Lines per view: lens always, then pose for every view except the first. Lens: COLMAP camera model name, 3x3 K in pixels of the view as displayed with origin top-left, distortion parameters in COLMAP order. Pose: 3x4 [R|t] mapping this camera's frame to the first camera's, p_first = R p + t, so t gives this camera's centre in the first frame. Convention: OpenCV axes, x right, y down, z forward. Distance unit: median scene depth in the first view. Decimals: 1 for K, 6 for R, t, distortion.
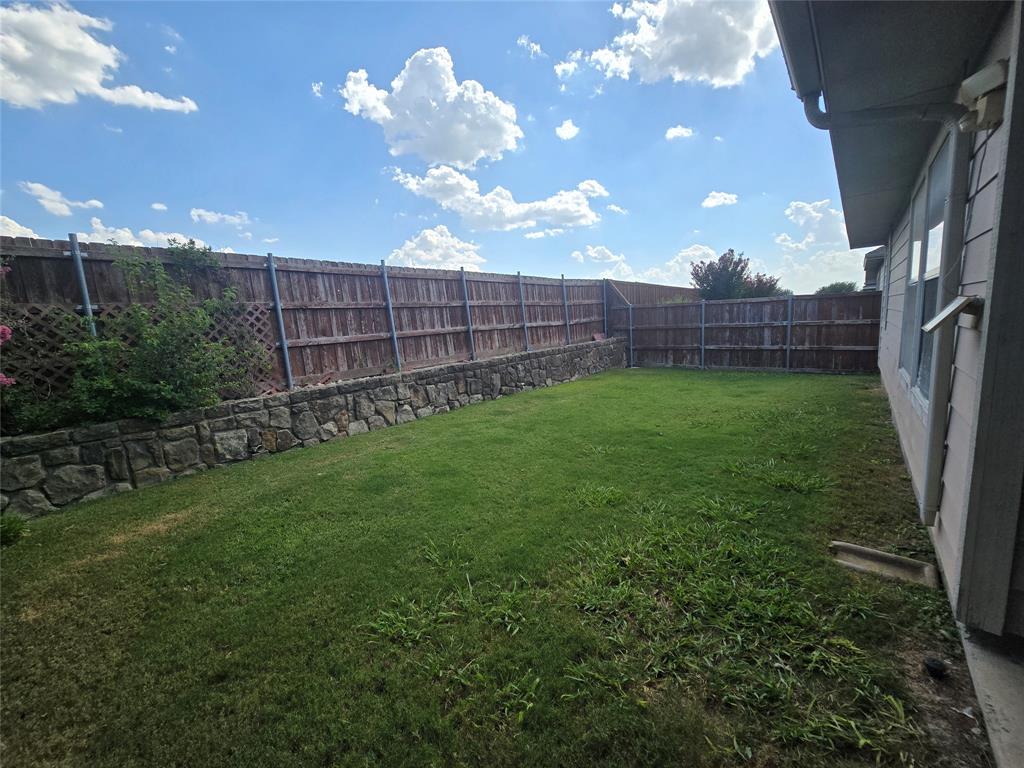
lens RADIAL K [[418.7, 0, 512.7], [0, 418.7, 383.6], [0, 0, 1]] dist [-0.003650, 0.000984]
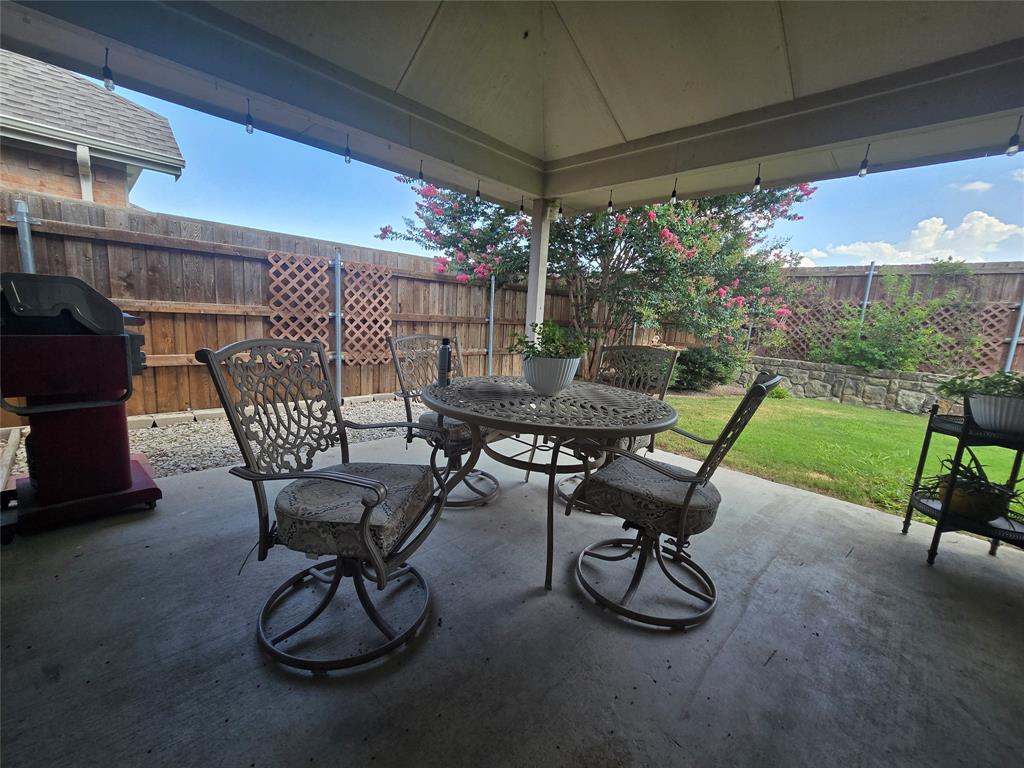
lens RADIAL K [[418.7, 0, 512.7], [0, 418.7, 383.6], [0, 0, 1]] dist [-0.003650, 0.000984]
pose [[-0.093270, 0.218939, -0.971270, 0.735525], [-0.194705, 0.952677, 0.233446, 0.017637], [0.976417, 0.210885, -0.046227, -0.246605]]
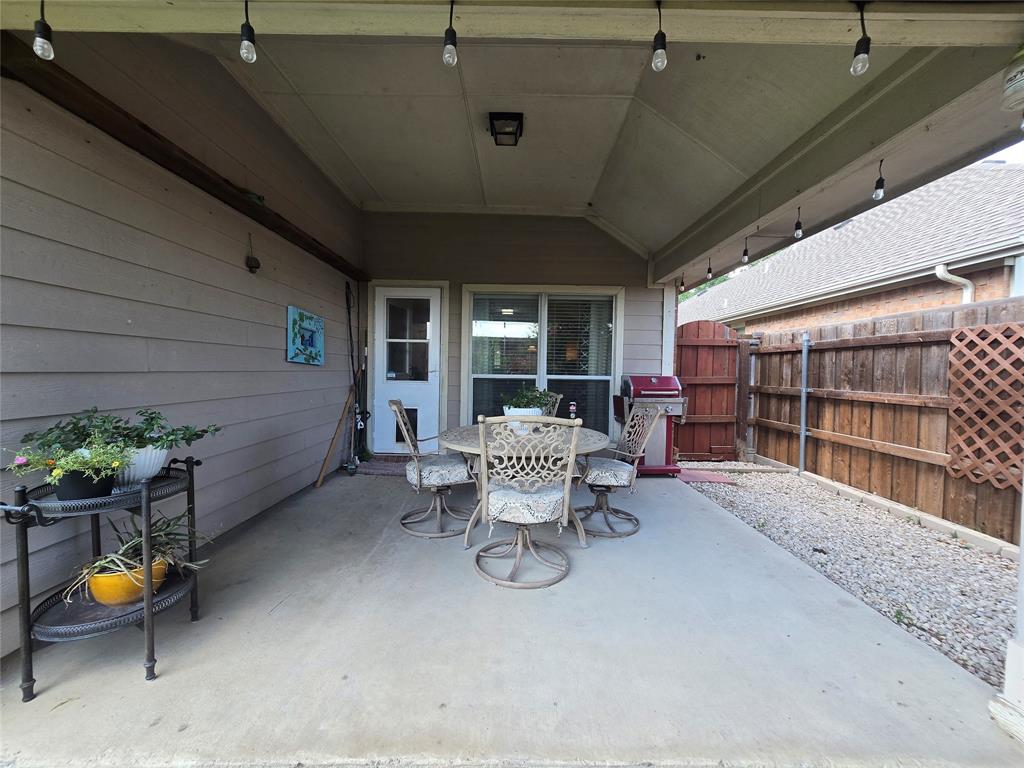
lens RADIAL K [[418.7, 0, 512.7], [0, 418.7, 383.6], [0, 0, 1]] dist [-0.003650, 0.000984]
pose [[-0.644072, 0.030197, 0.764368, -0.087074], [0.134956, 0.988033, 0.074683, -0.002772], [-0.752966, 0.151258, -0.640440, 0.136913]]
